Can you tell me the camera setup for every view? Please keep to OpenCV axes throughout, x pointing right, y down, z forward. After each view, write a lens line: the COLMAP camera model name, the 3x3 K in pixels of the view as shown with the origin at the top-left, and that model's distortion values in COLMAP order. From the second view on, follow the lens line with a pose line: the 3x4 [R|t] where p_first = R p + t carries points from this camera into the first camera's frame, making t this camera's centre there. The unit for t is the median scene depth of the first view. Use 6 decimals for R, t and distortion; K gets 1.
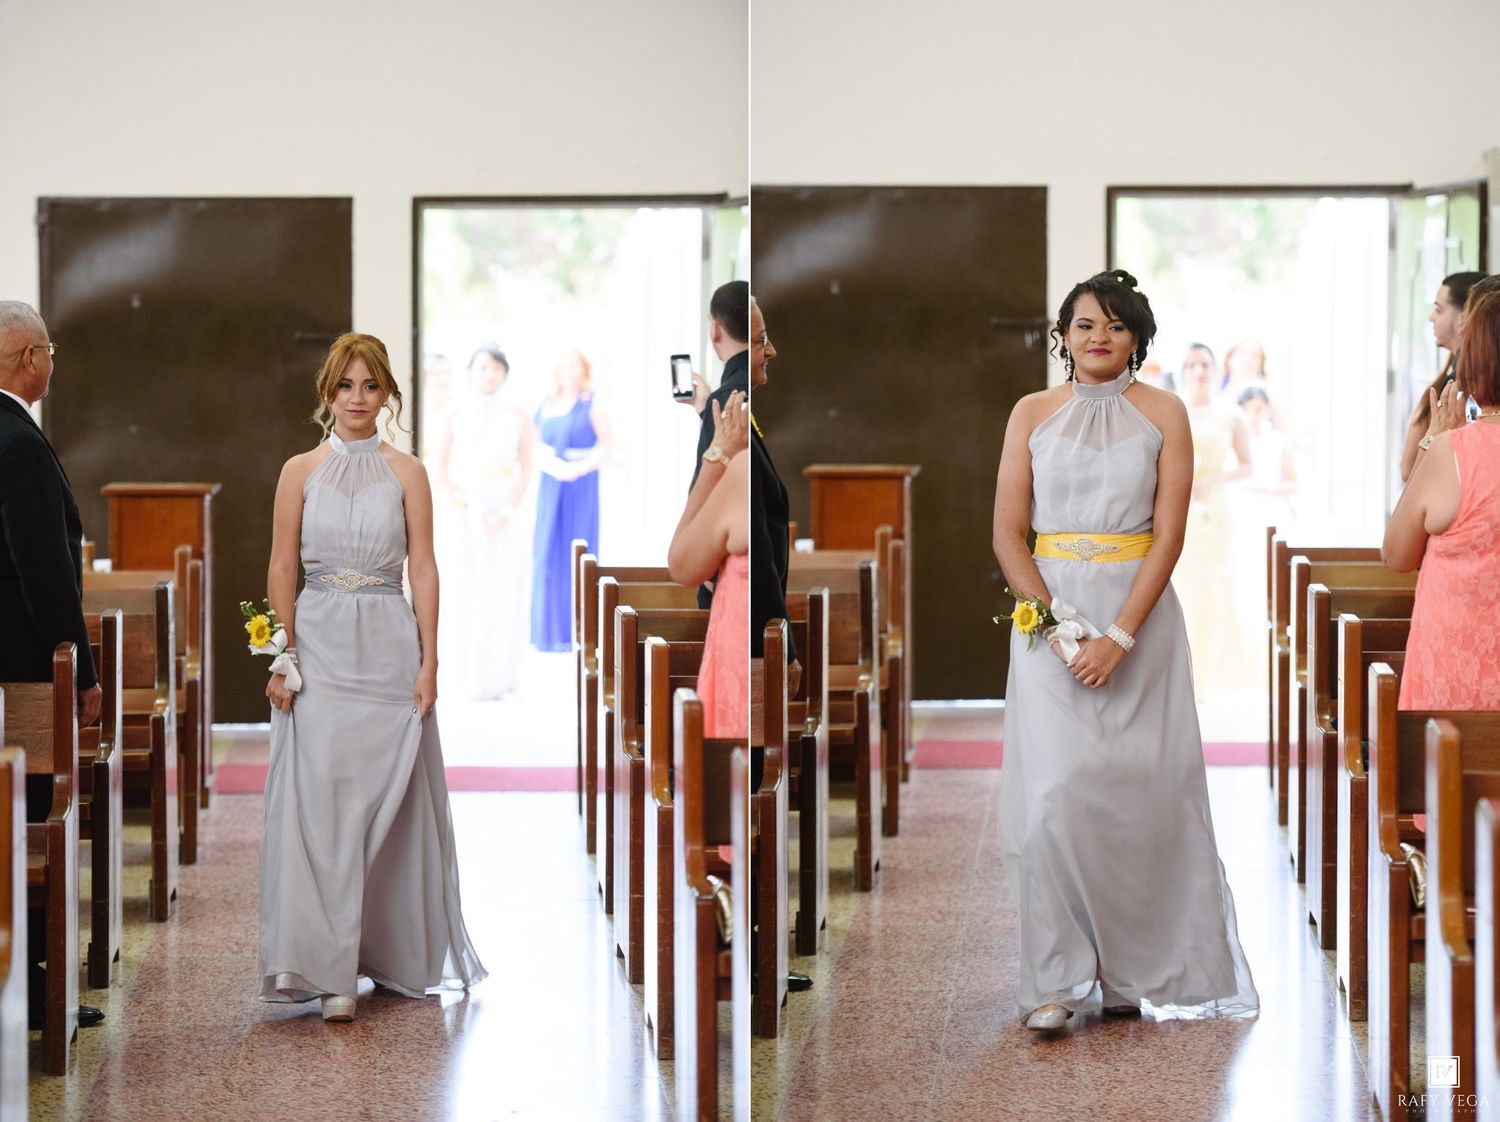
lens RADIAL K [[5253.4, 0, 724.1], [0, 5253.4, 471.3], [0, 0, 1]] dist [0.001381, 0.000000]
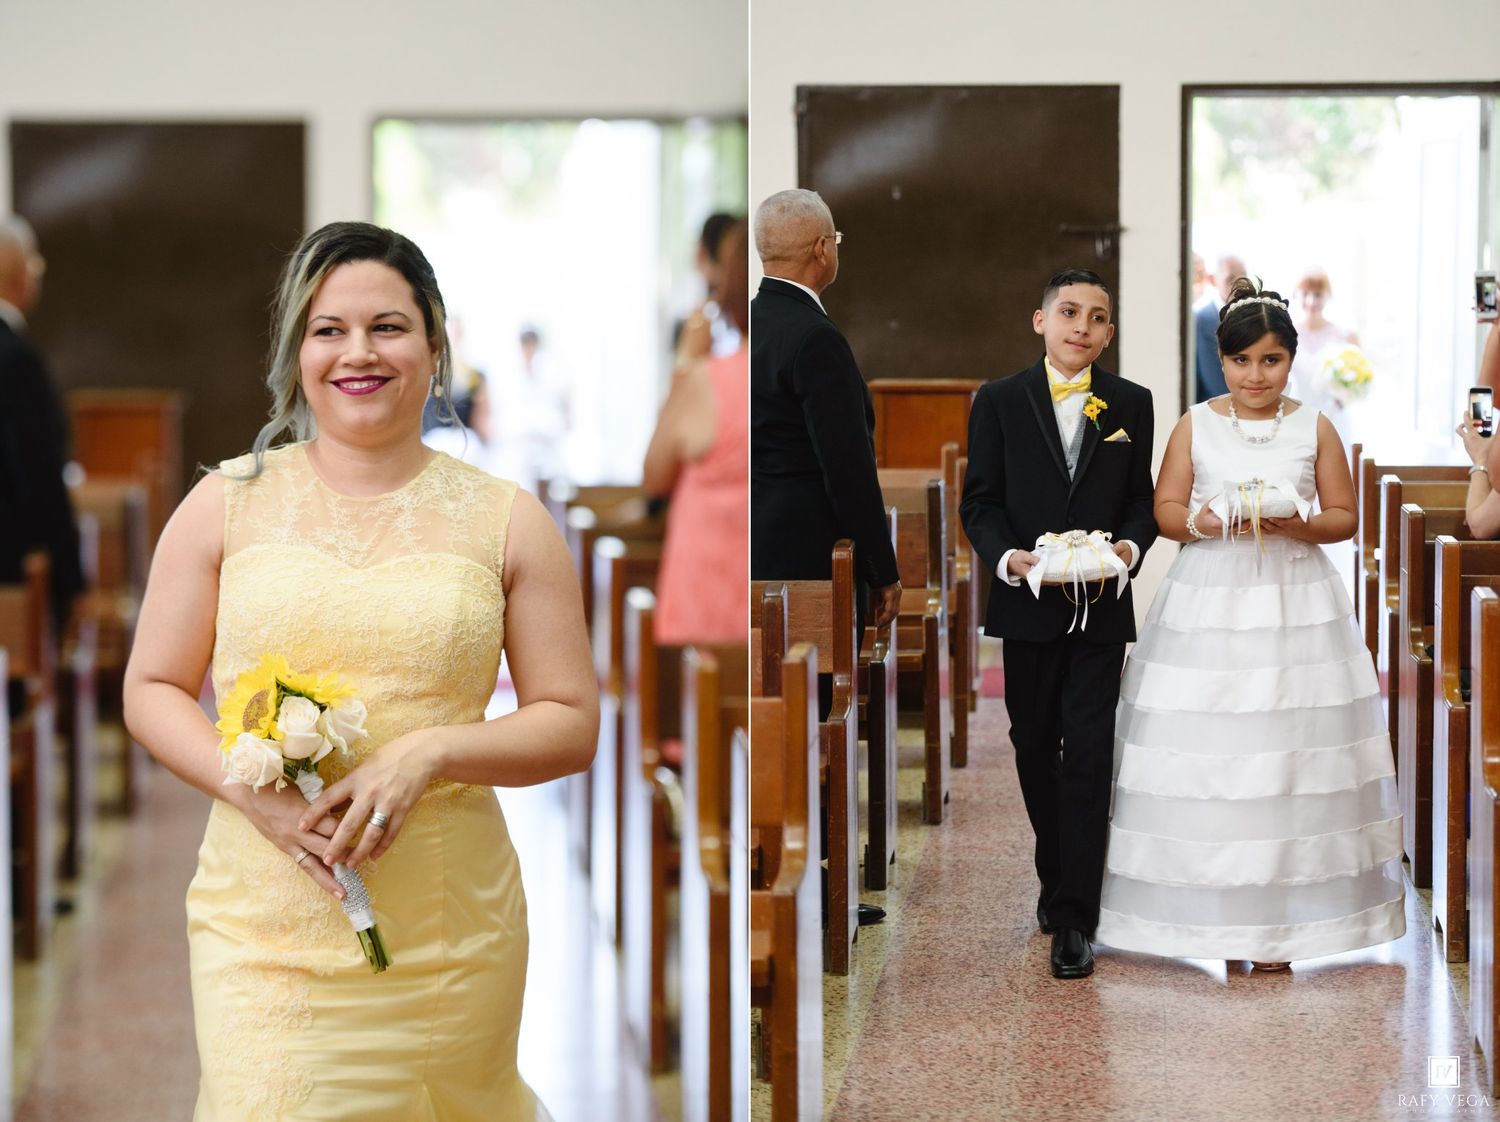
lens RADIAL K [[5394.8, 0, 750.1], [0, 5394.8, 561.9], [0, 0, 1]] dist [-0.410233, 0.000000]
pose [[0.989557, 0.002301, -0.144125, 0.133927], [0.002977, 0.999333, 0.036392, -0.003699], [0.144113, -0.036441, 0.988890, 0.025585]]
